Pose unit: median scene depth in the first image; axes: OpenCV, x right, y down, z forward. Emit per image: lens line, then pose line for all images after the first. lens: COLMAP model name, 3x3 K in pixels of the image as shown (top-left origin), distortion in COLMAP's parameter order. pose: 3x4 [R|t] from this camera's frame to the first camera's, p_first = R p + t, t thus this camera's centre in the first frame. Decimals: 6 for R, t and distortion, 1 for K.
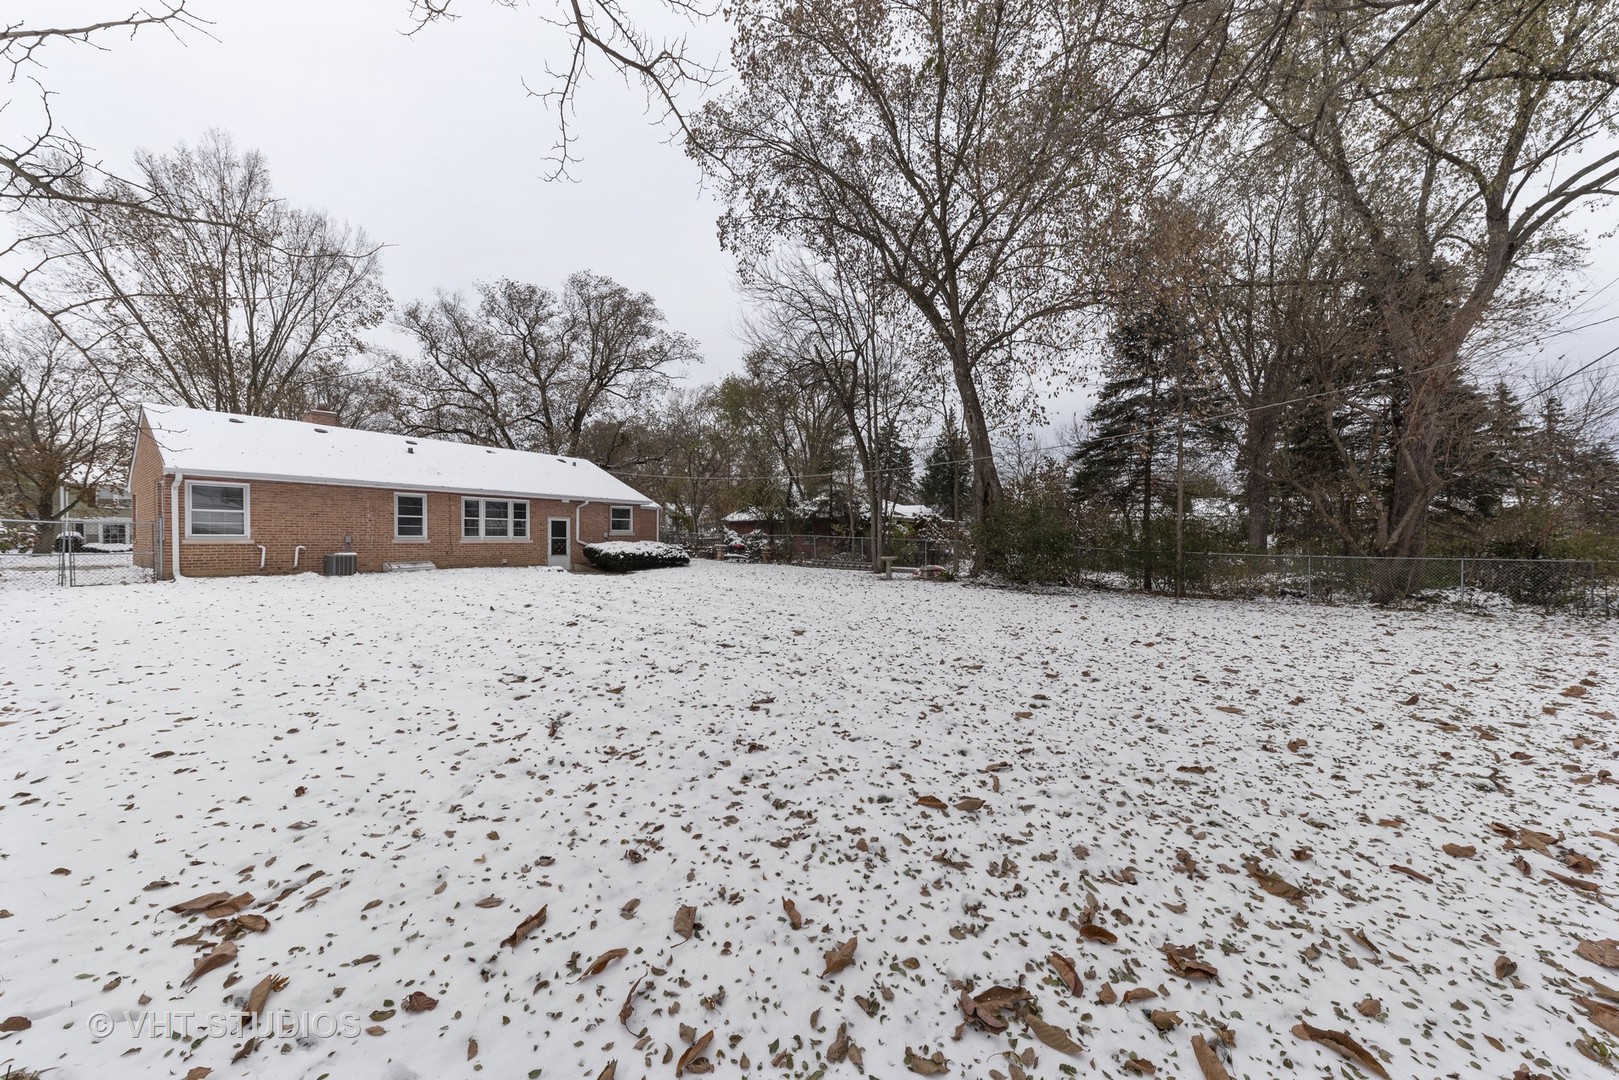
lens RADIAL K [[567.1, 0, 804.8], [0, 567.1, 552.5], [0, 0, 1]] dist [0.000510, 0.000036]
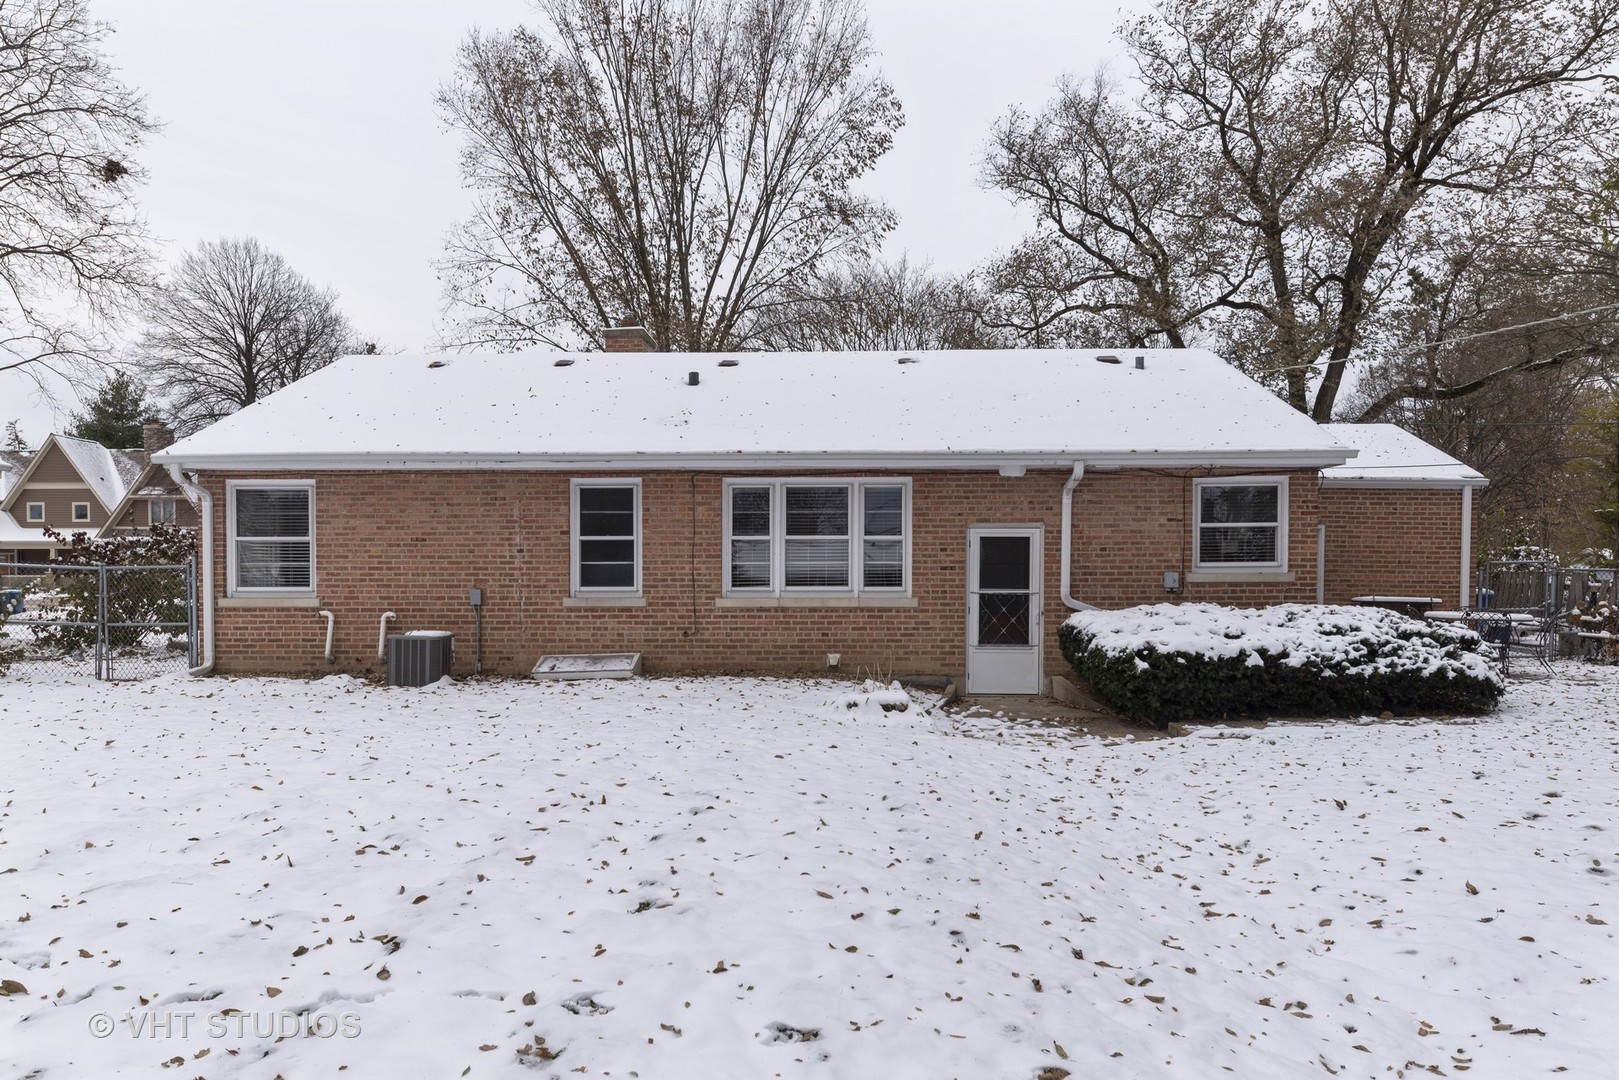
lens RADIAL K [[1046.1, 0, 809.0], [0, 1046.1, 643.2], [0, 0, 1]] dist [0.004467, 0.001781]
pose [[0.574049, 0.044772, -0.817596, -0.018976], [-0.016462, 0.998933, 0.043144, -0.021355], [0.818656, -0.011308, 0.574174, 0.606743]]
